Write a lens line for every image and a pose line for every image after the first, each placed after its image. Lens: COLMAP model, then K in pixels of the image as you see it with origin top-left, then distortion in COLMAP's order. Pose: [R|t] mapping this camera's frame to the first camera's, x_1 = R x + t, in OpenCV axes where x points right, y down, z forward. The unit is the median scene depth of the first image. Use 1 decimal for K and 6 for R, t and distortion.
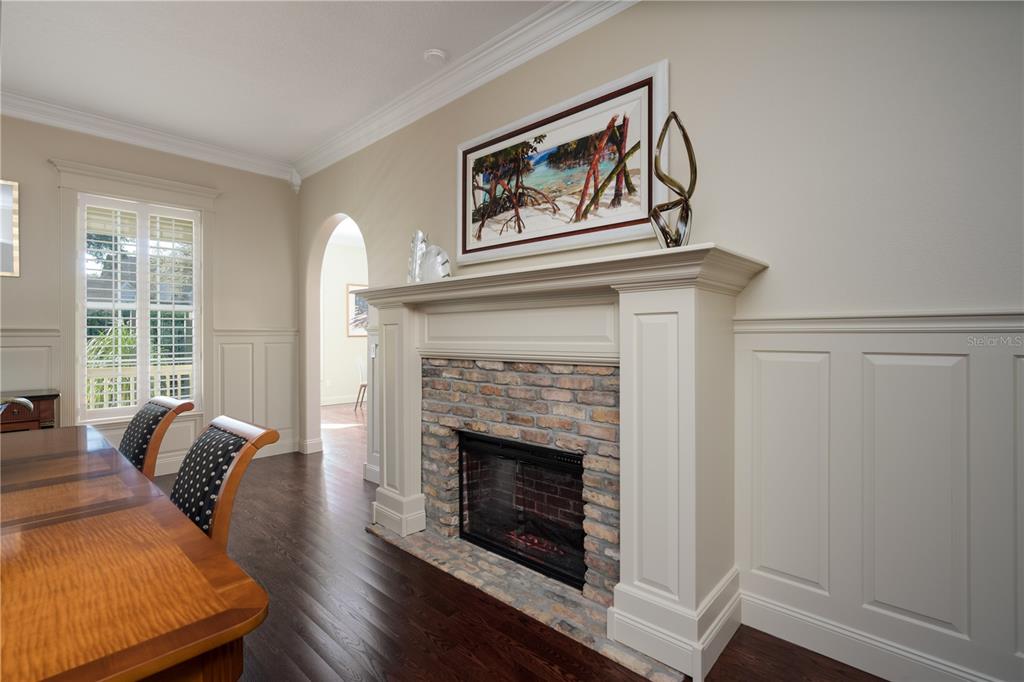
lens RADIAL K [[474.9, 0, 514.4], [0, 474.9, 332.7], [0, 0, 1]] dist [-0.004389, 0.000080]
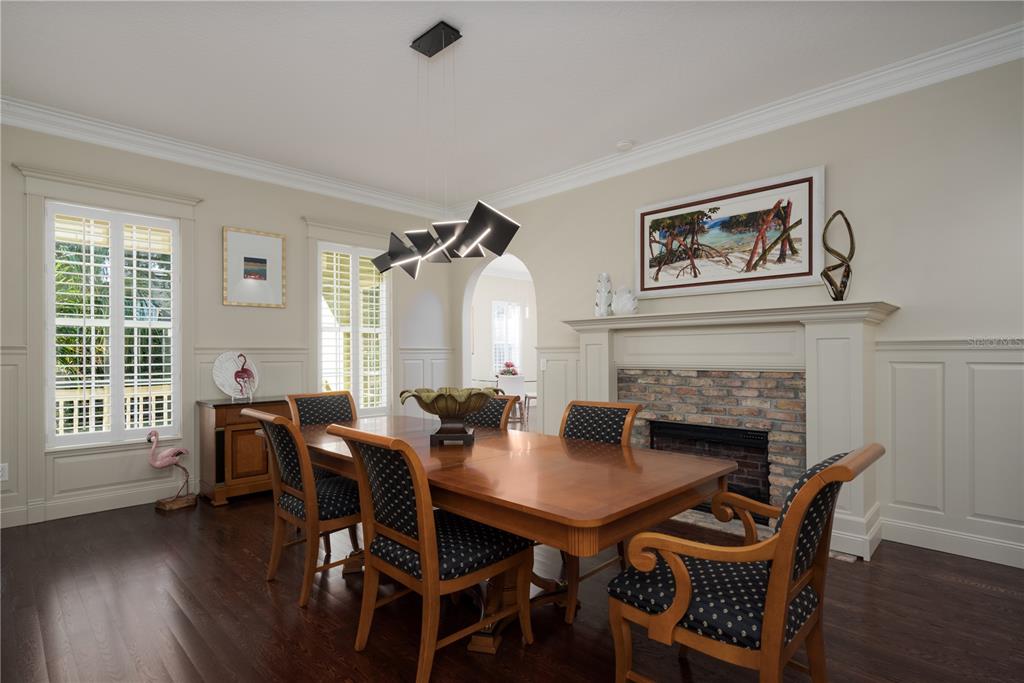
lens RADIAL K [[515.1, 0, 515.0], [0, 515.1, 351.2], [0, 0, 1]] dist [-0.000411, 0.000734]
pose [[0.999633, 0.000719, -0.027071, -0.503690], [-0.000724, 1.000000, -0.000189, 0.003055], [0.027071, 0.000208, 0.999633, -0.533485]]
